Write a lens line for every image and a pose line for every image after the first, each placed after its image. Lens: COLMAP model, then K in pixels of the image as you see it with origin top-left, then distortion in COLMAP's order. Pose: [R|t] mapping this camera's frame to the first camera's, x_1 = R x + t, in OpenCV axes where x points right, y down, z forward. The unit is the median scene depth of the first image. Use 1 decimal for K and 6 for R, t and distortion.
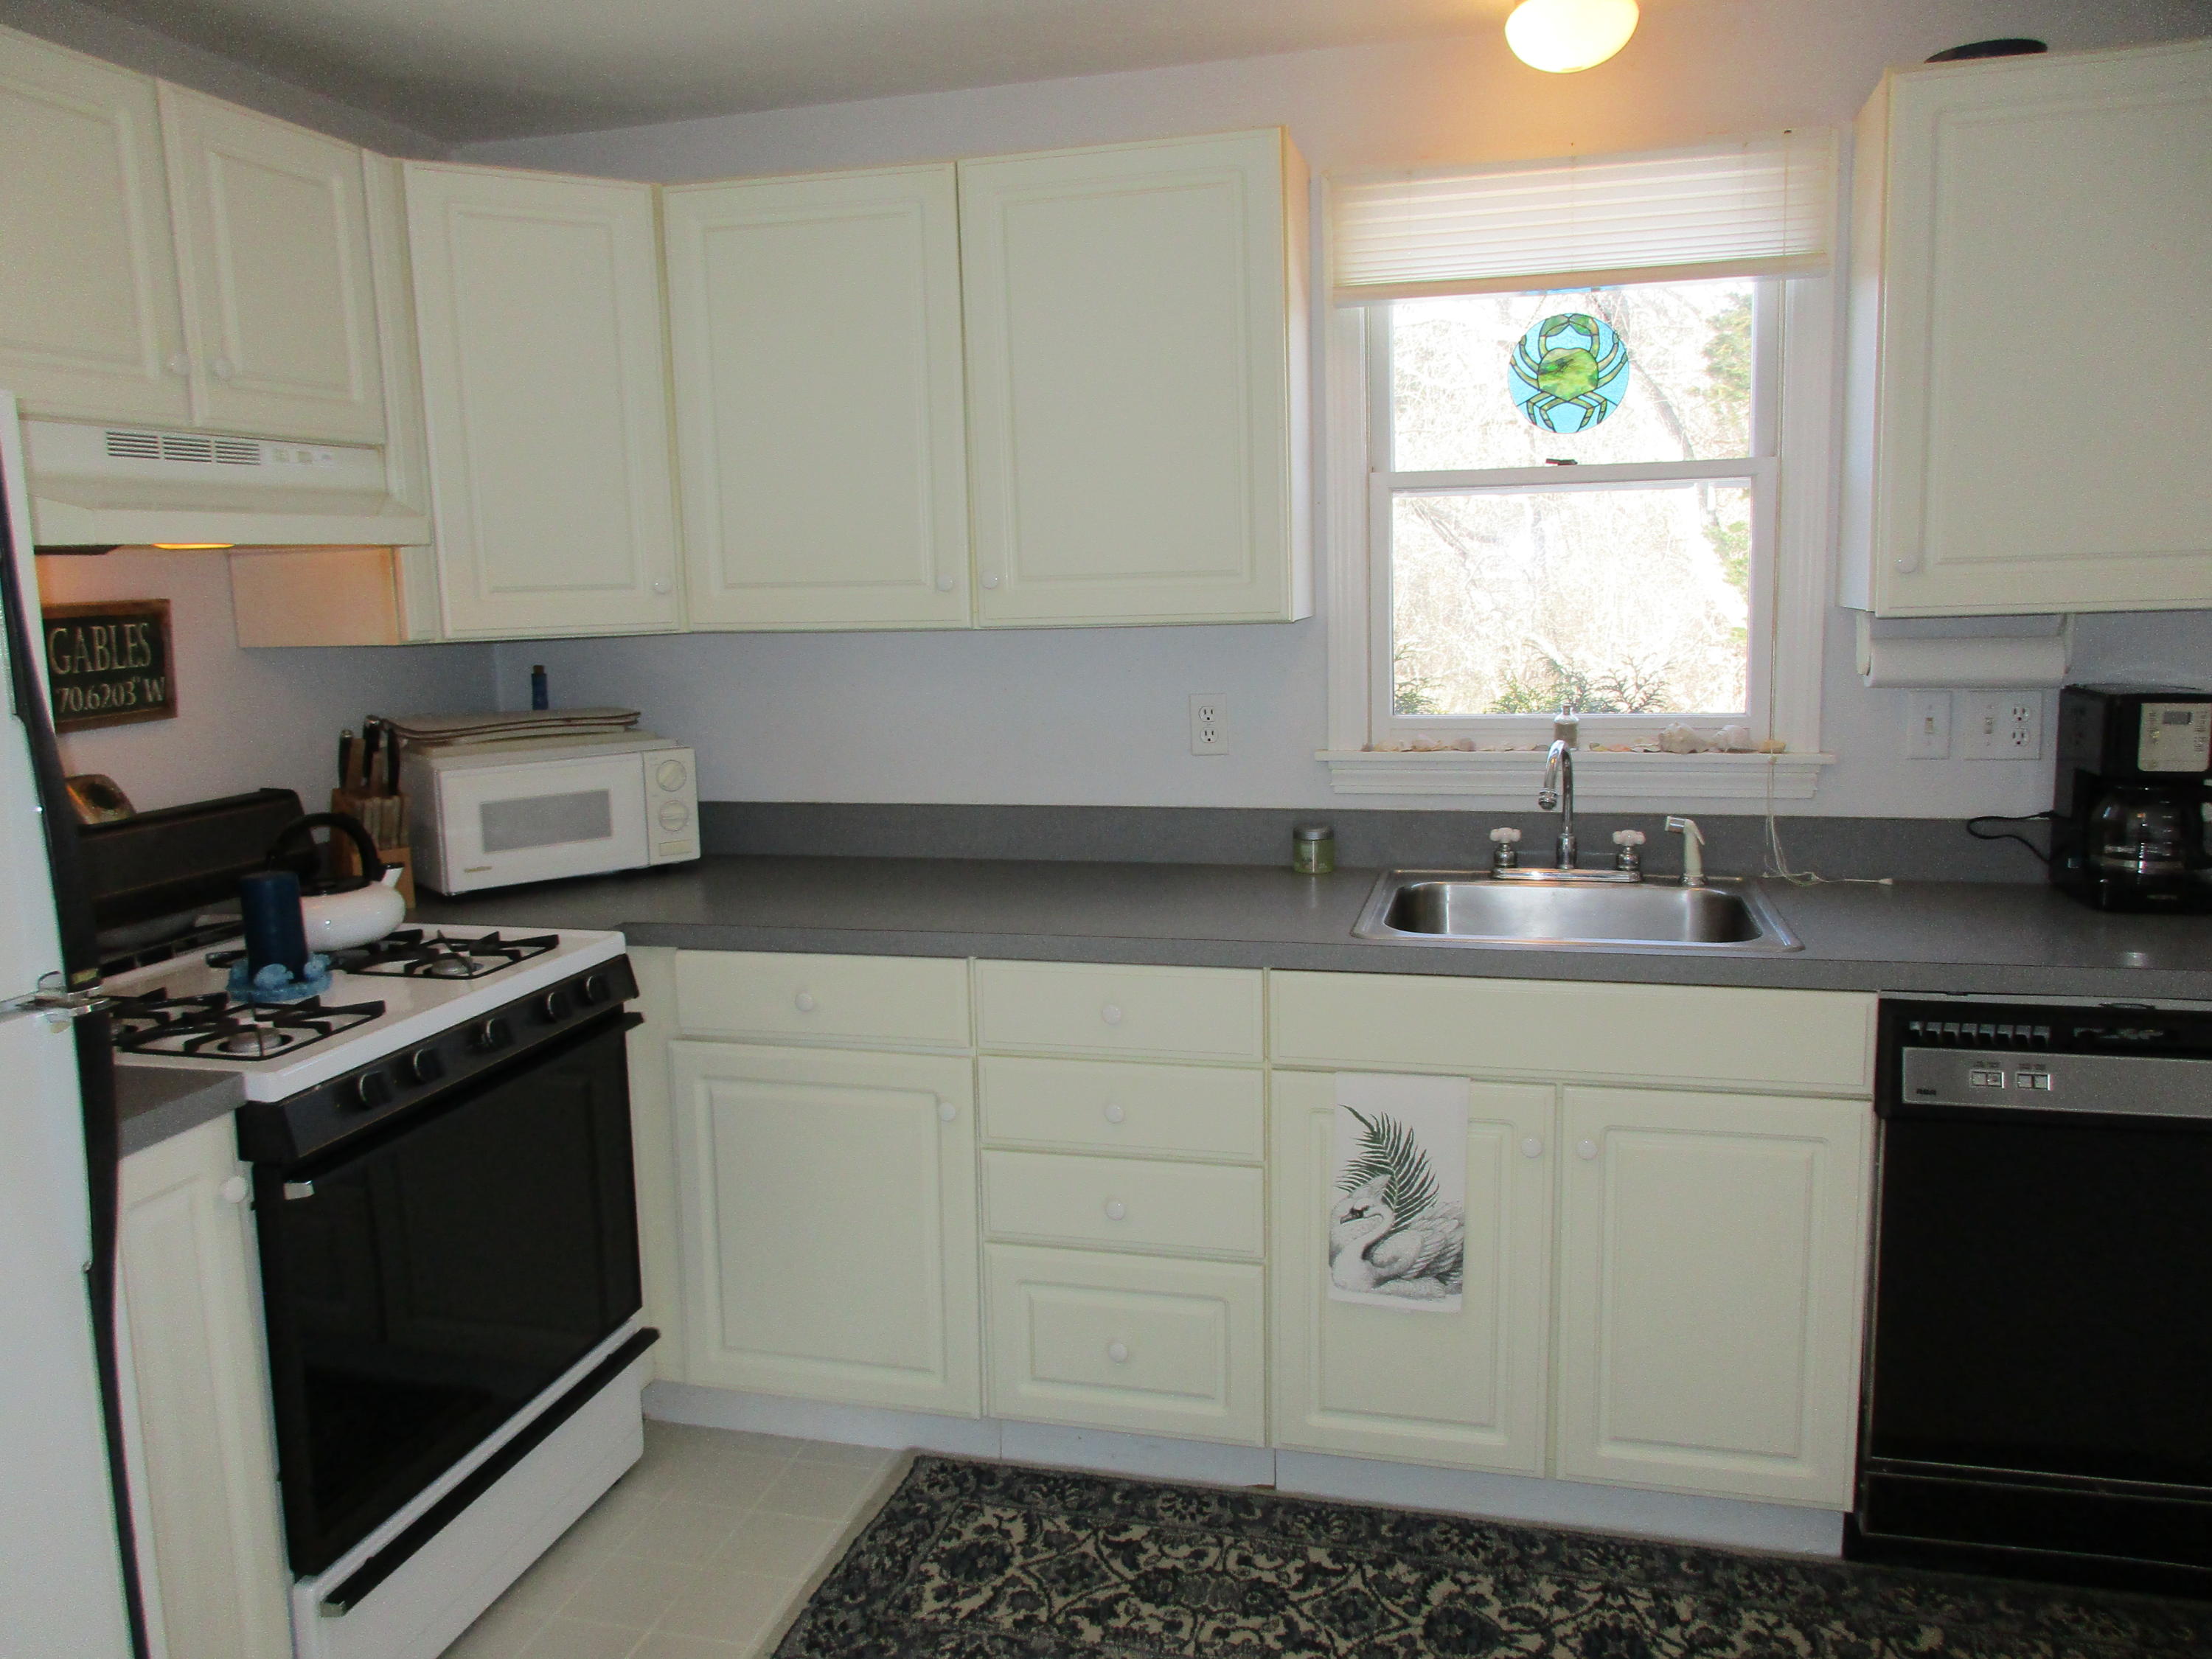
lens RADIAL K [[1642.4, 0, 1109.2], [0, 1642.4, 818.3], [0, 0, 1]] dist [-0.012187, 0.005142]
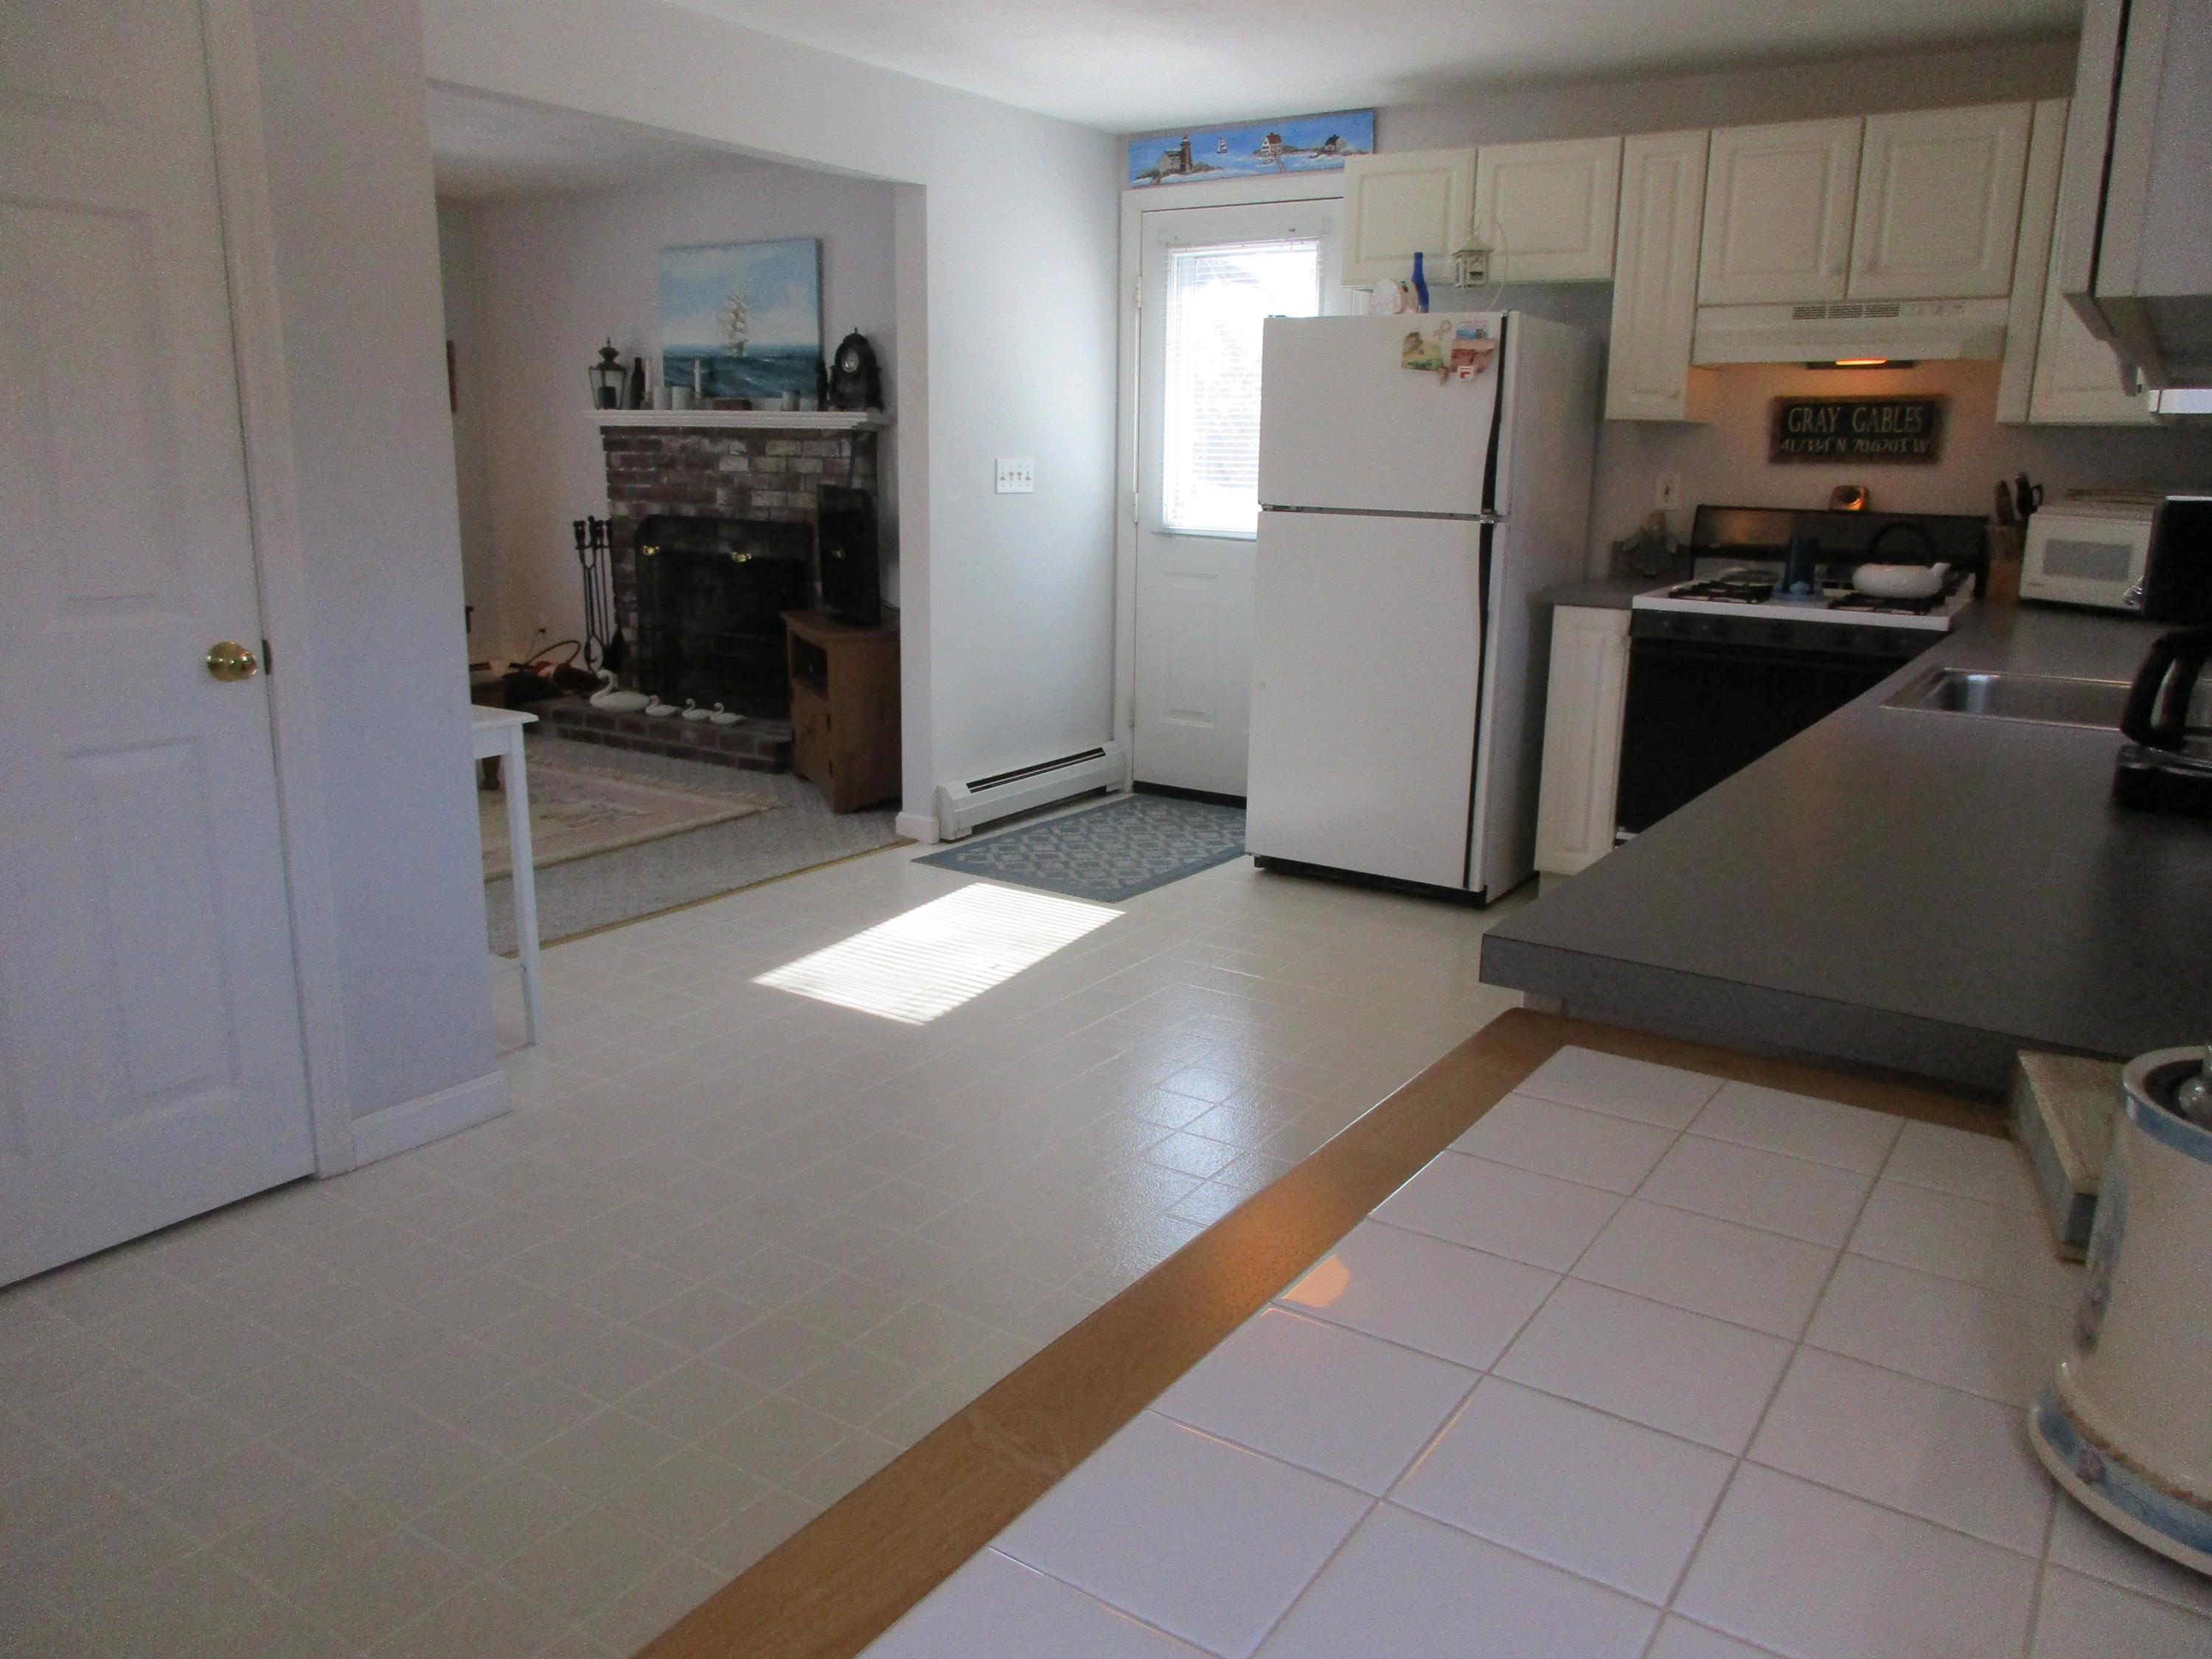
lens RADIAL K [[1642.4, 0, 1120.5], [0, 1642.4, 829.5], [0, 0, 1]] dist [-0.012187, 0.005142]
pose [[-0.316960, 0.241139, -0.917272, 1.359445], [-0.147556, 0.942825, 0.298844, -0.084085], [0.936891, 0.230070, -0.263256, 0.708050]]
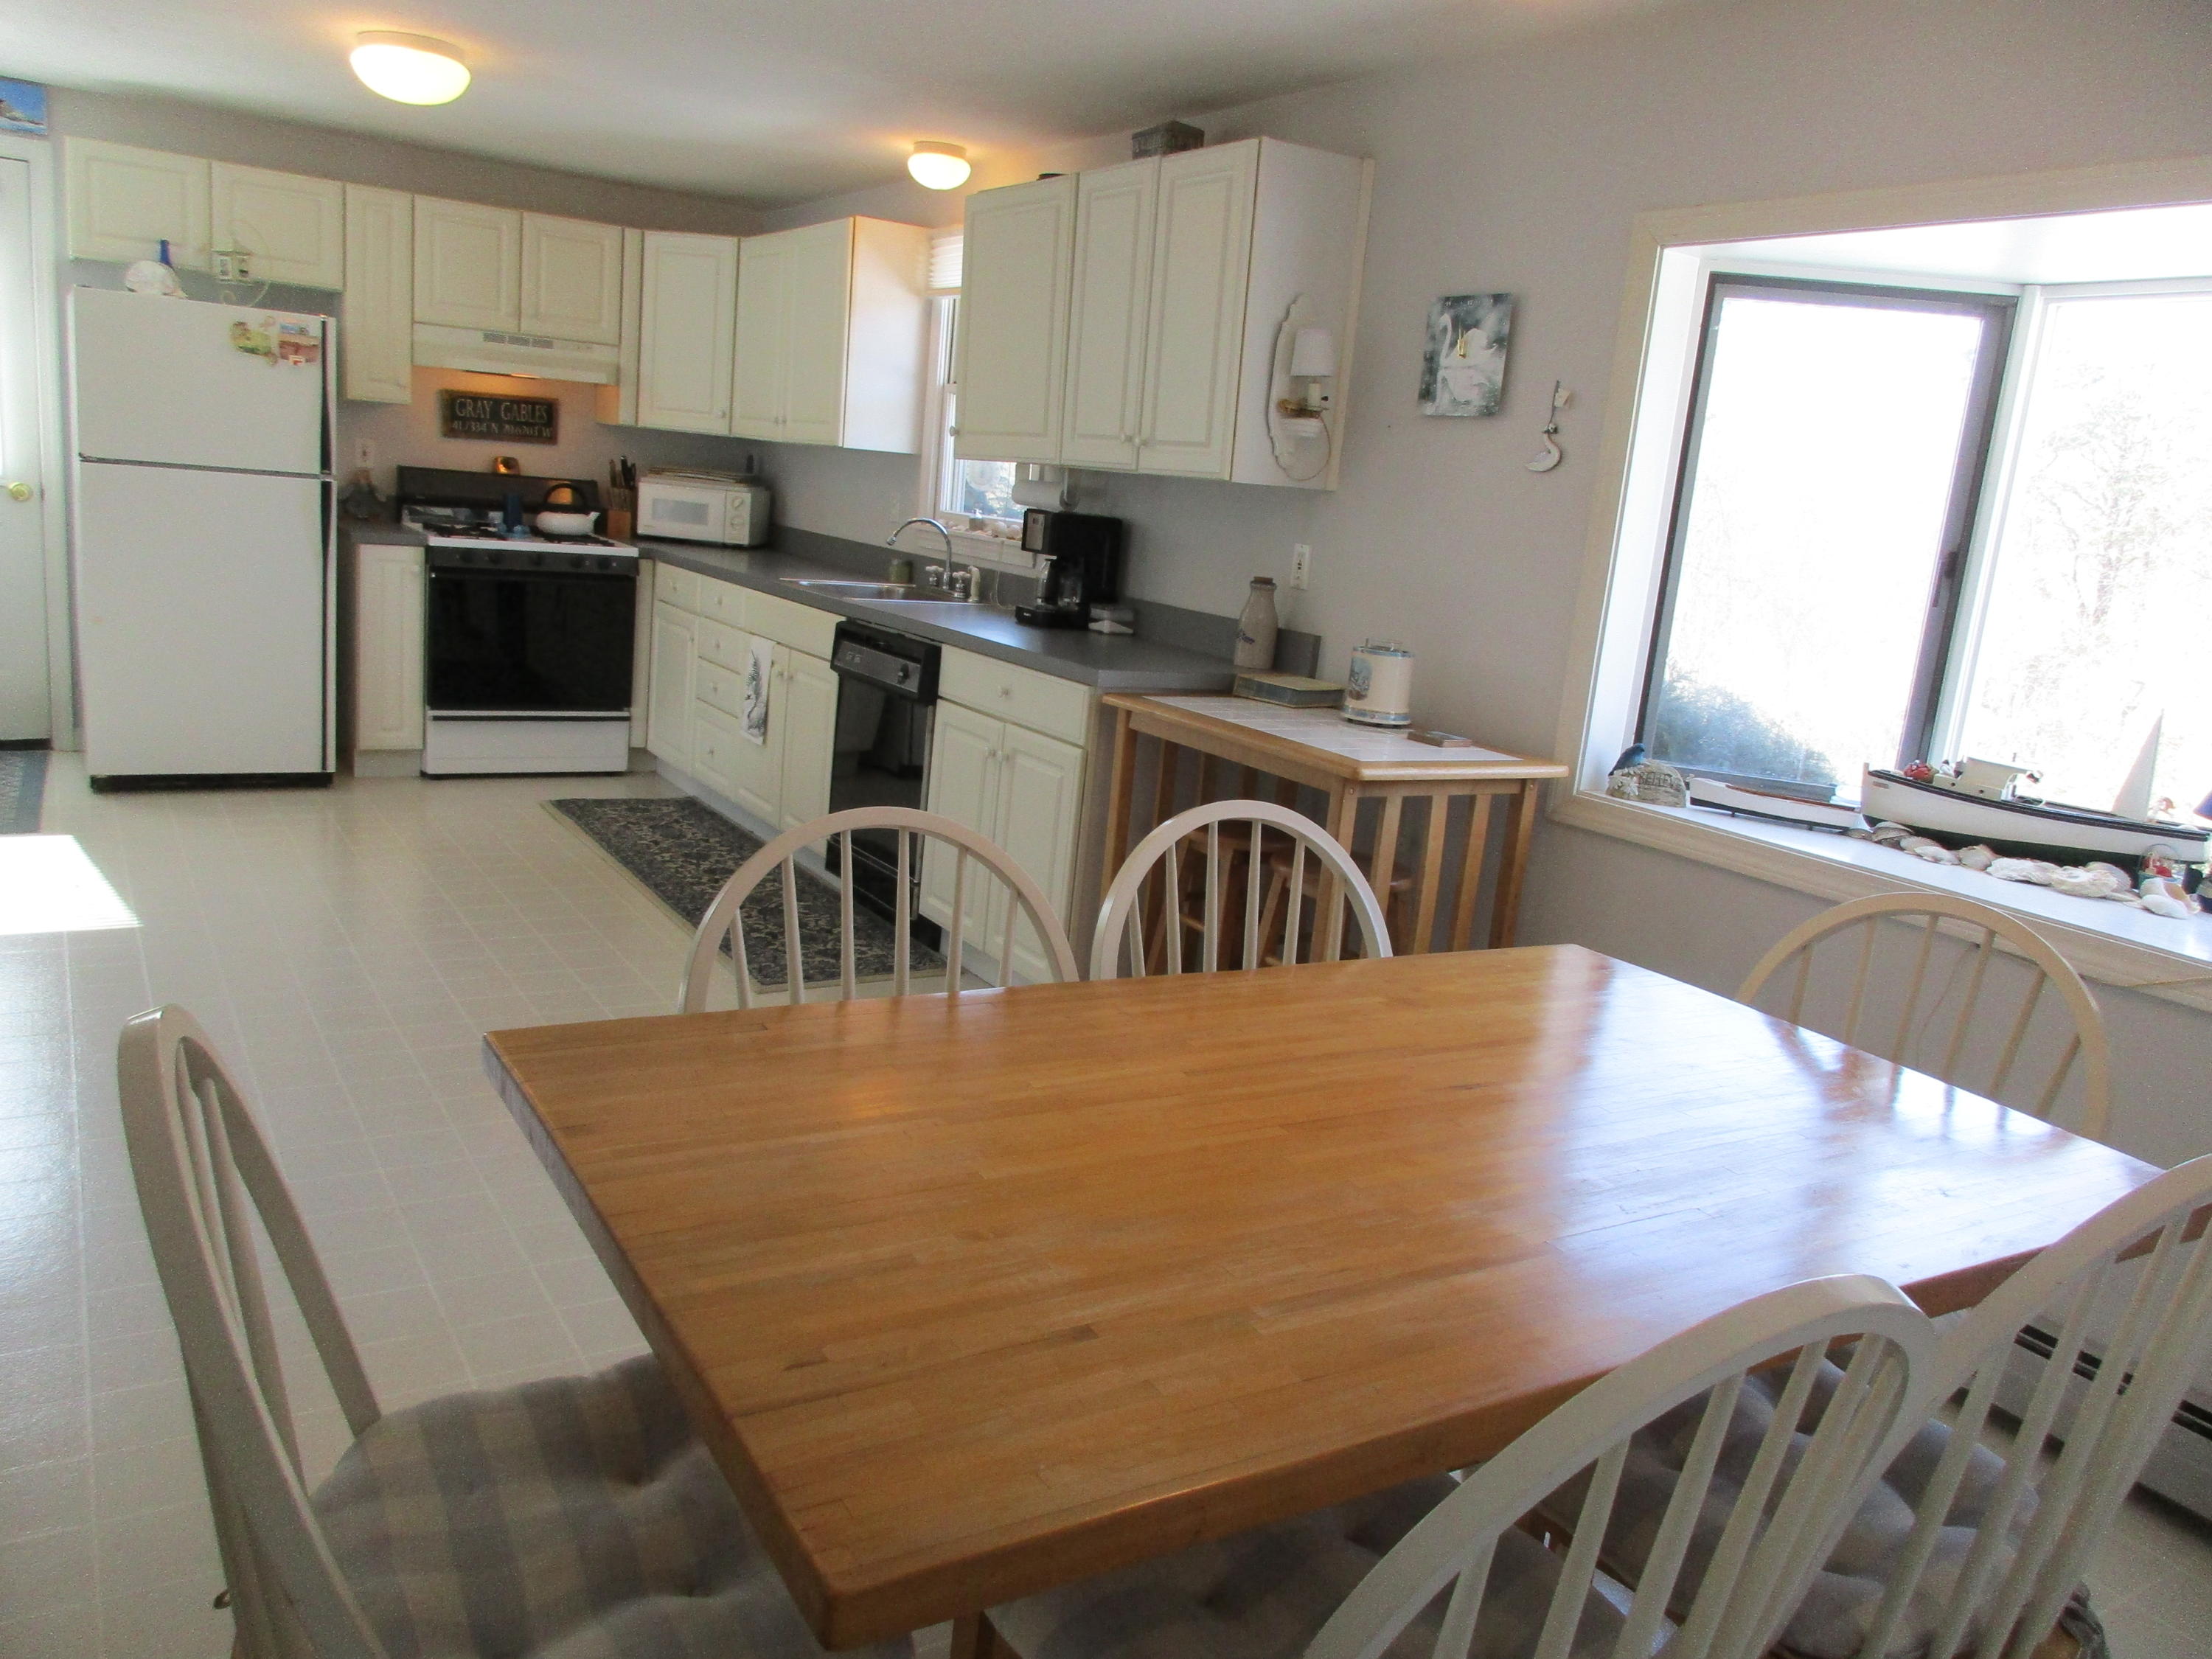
lens RADIAL K [[1642.4, 0, 1143.6], [0, 1642.4, 813.6], [0, 0, 1]] dist [-0.012187, 0.005142]
pose [[0.740795, 0.232479, -0.630219, 1.862396], [-0.213272, 0.971059, 0.107518, 0.029052], [0.636975, 0.054759, 0.768937, -0.380042]]
